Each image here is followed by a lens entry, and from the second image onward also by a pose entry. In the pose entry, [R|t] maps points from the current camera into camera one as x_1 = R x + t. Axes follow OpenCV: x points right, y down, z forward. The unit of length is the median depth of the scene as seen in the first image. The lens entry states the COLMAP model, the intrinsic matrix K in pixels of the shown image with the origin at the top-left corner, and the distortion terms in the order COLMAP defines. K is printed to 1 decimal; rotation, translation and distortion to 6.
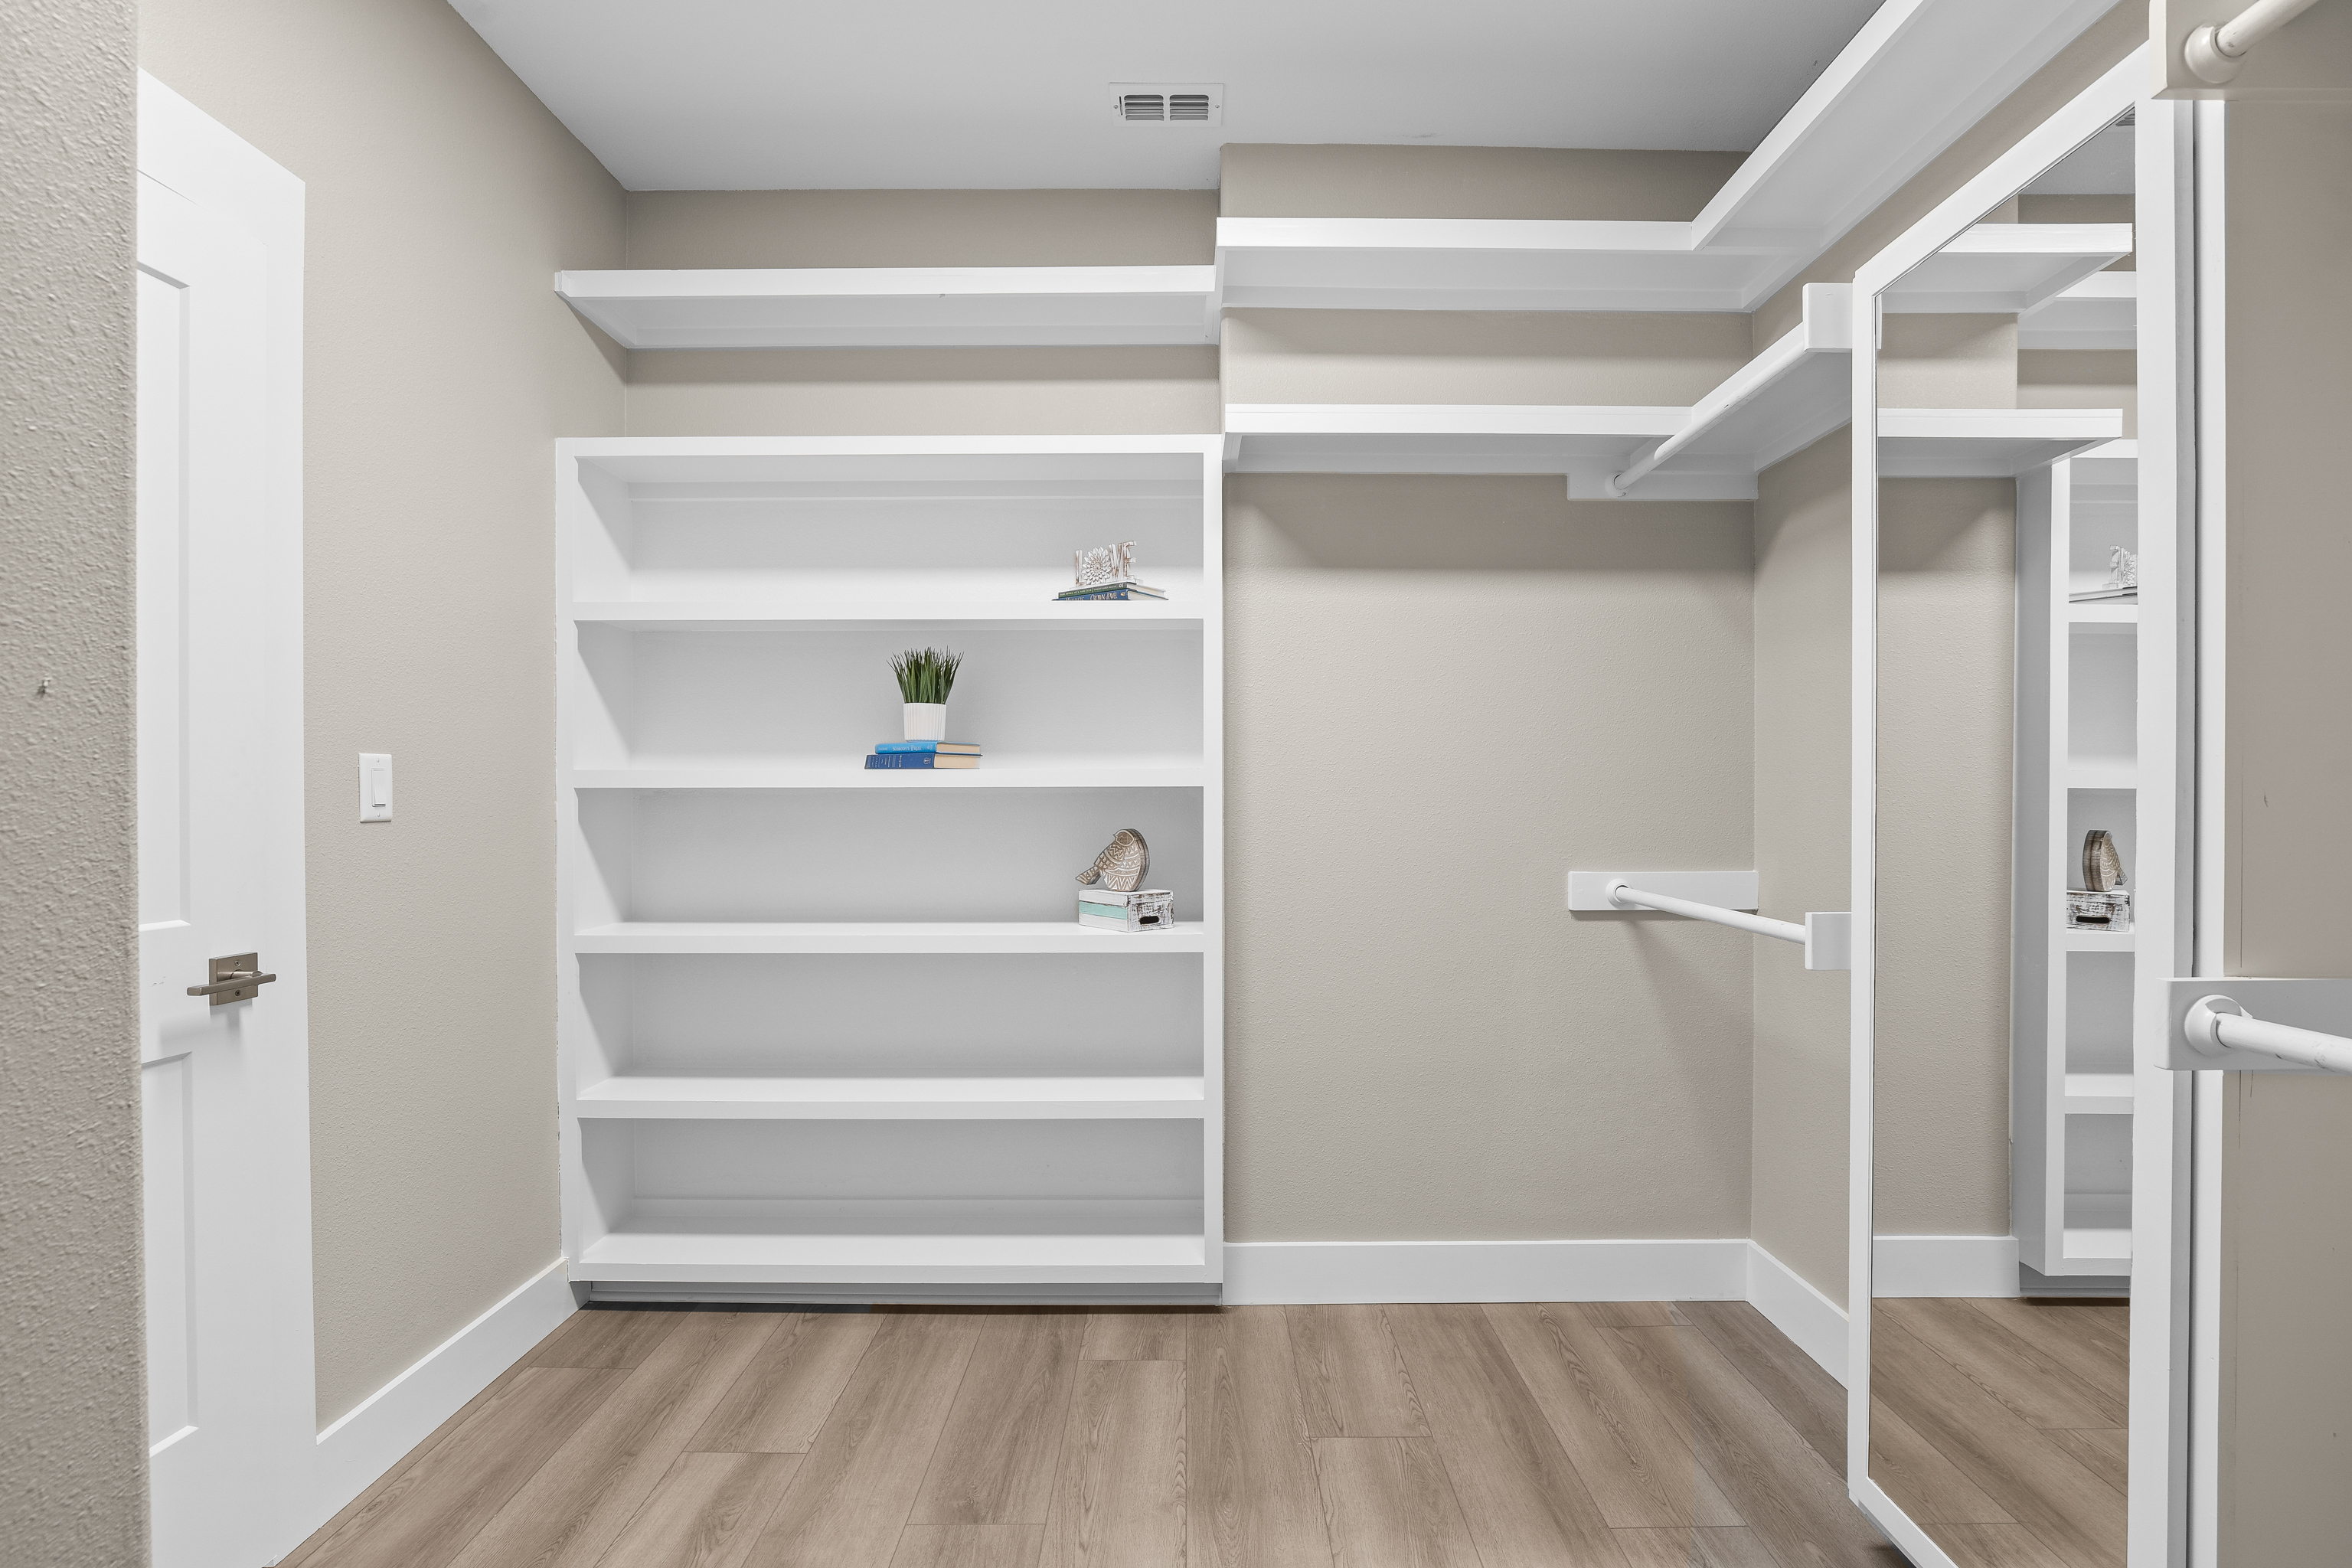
lens RADIAL K [[1089.5, 0, 1192.1], [0, 1089.5, 793.5], [0, 0, 1]] dist [-0.023789, 0.001981]
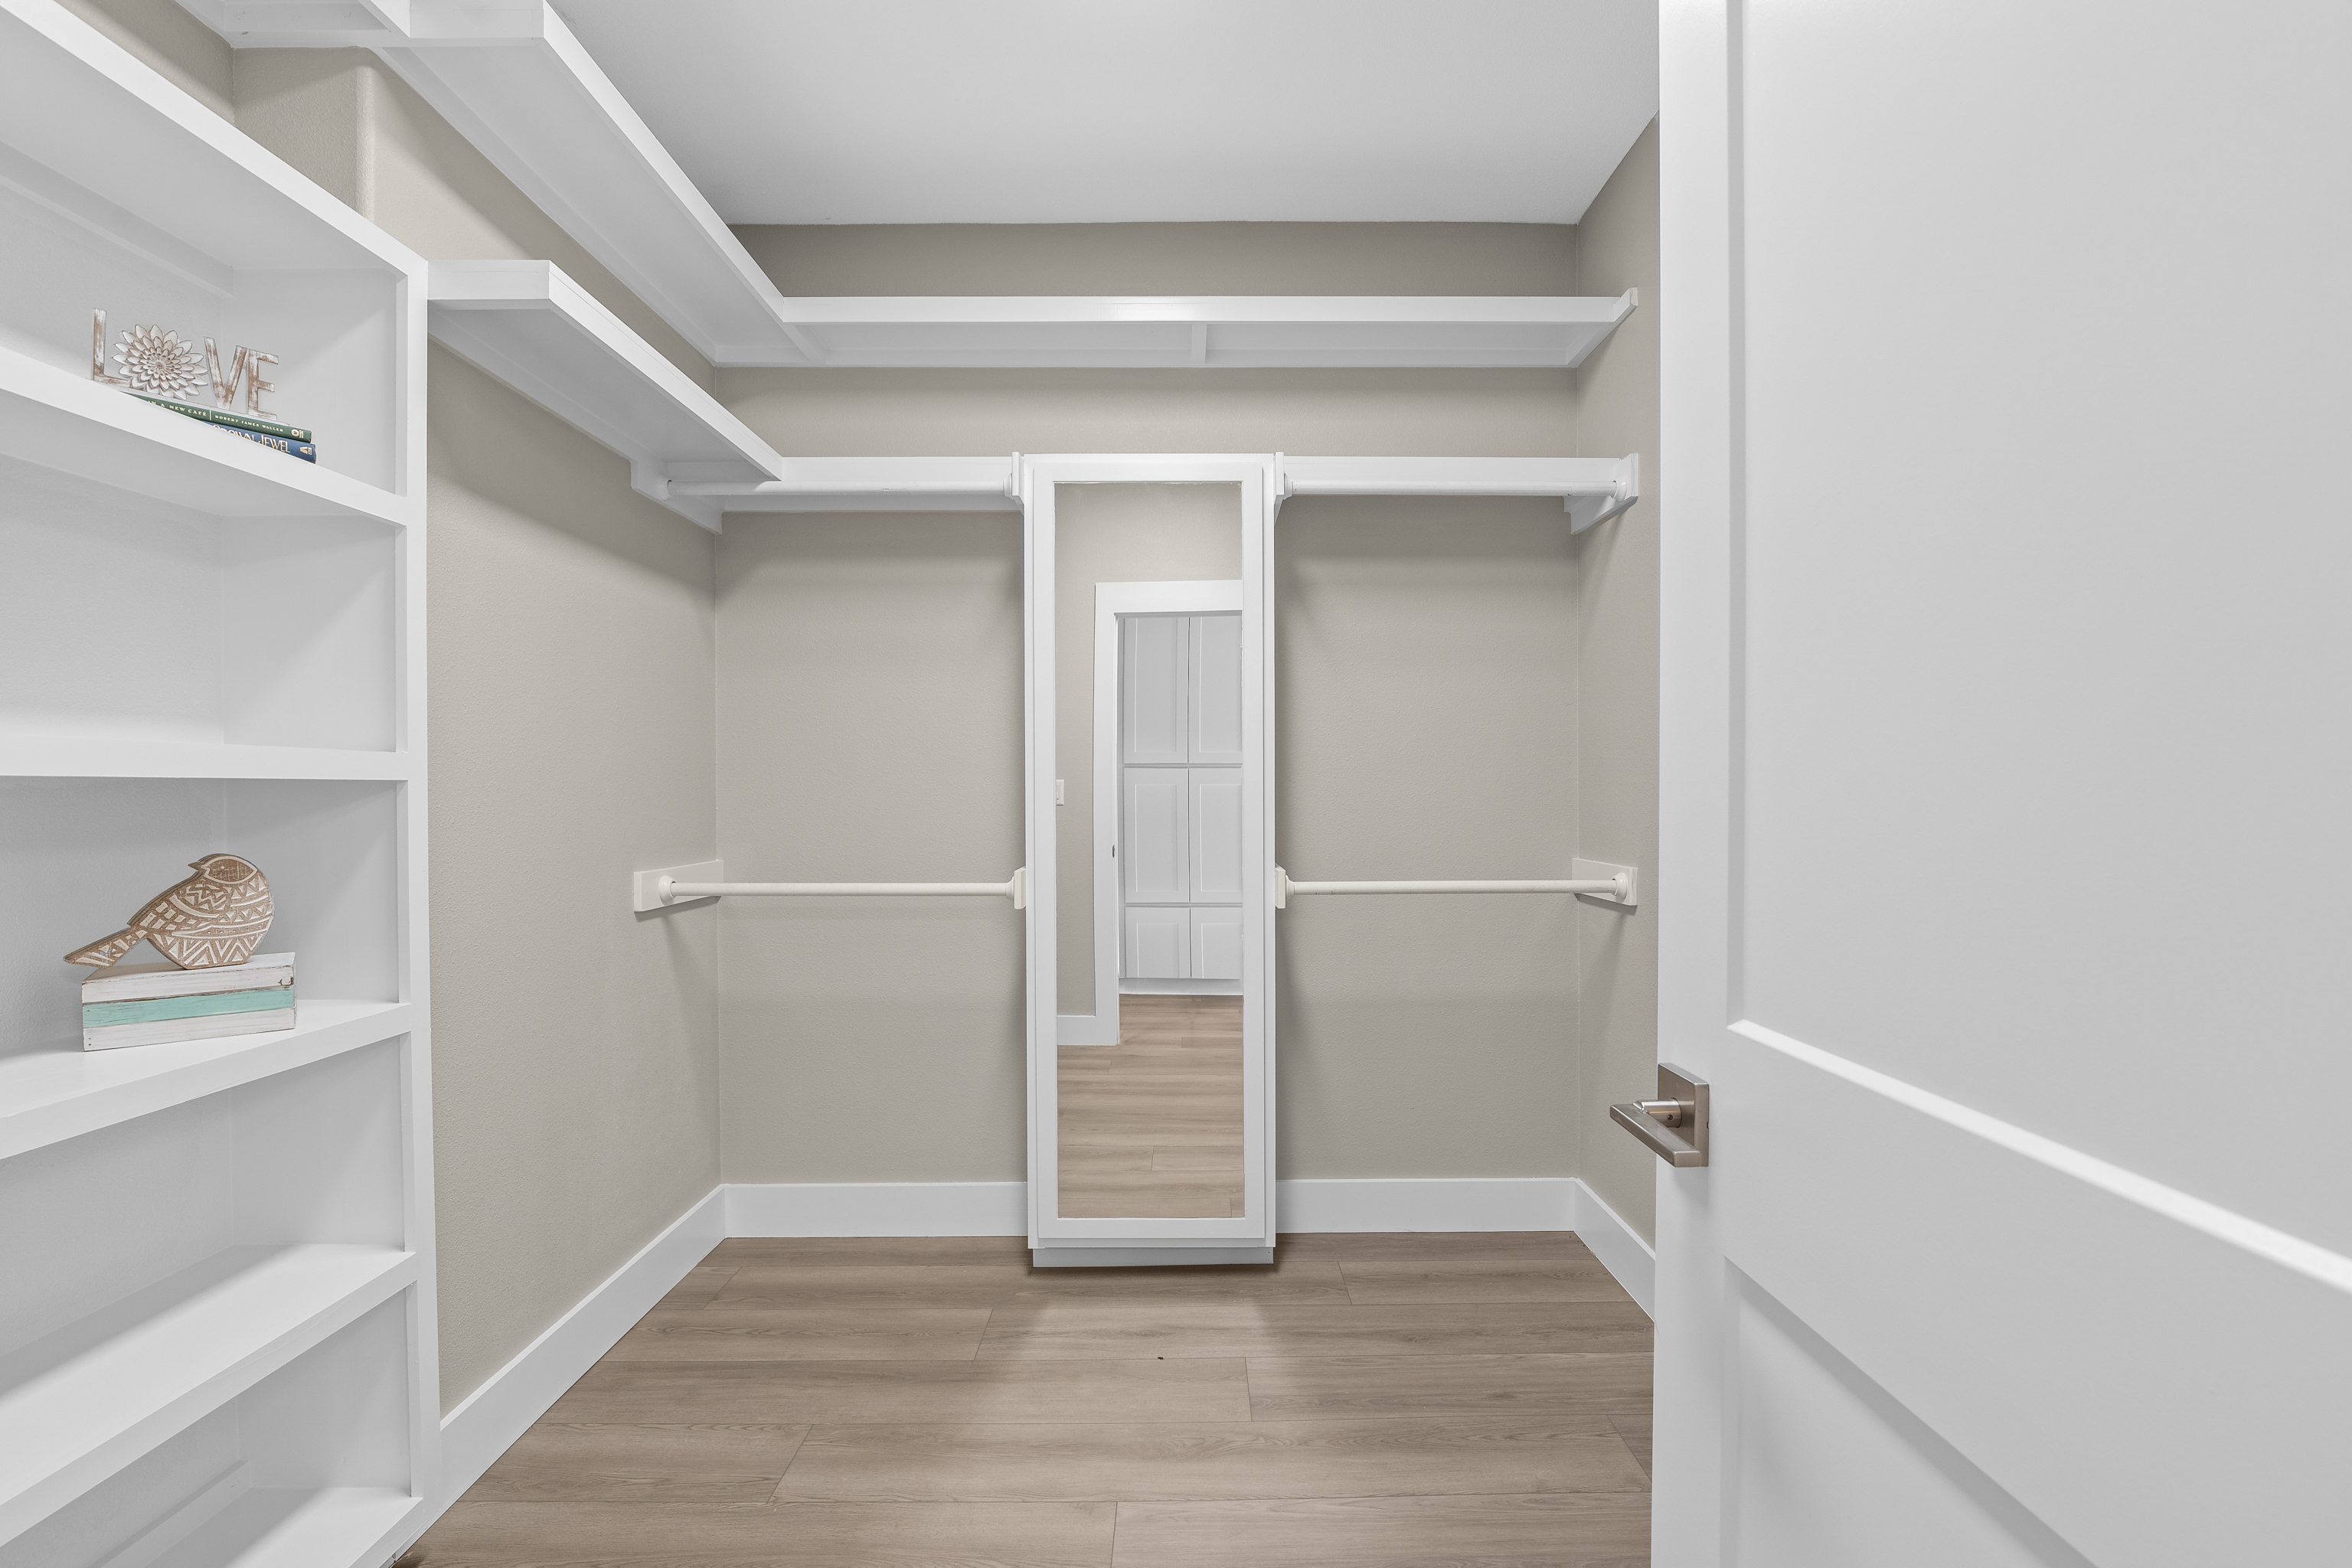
lens RADIAL K [[1089.5, 0, 1194.4], [0, 1089.5, 790.1], [0, 0, 1]] dist [-0.023789, 0.001981]
pose [[-0.010347, 0.002218, 0.999944, -0.685401], [-0.000845, 0.999997, -0.002227, 0.000678], [-0.999946, -0.000868, -0.010345, 0.560500]]
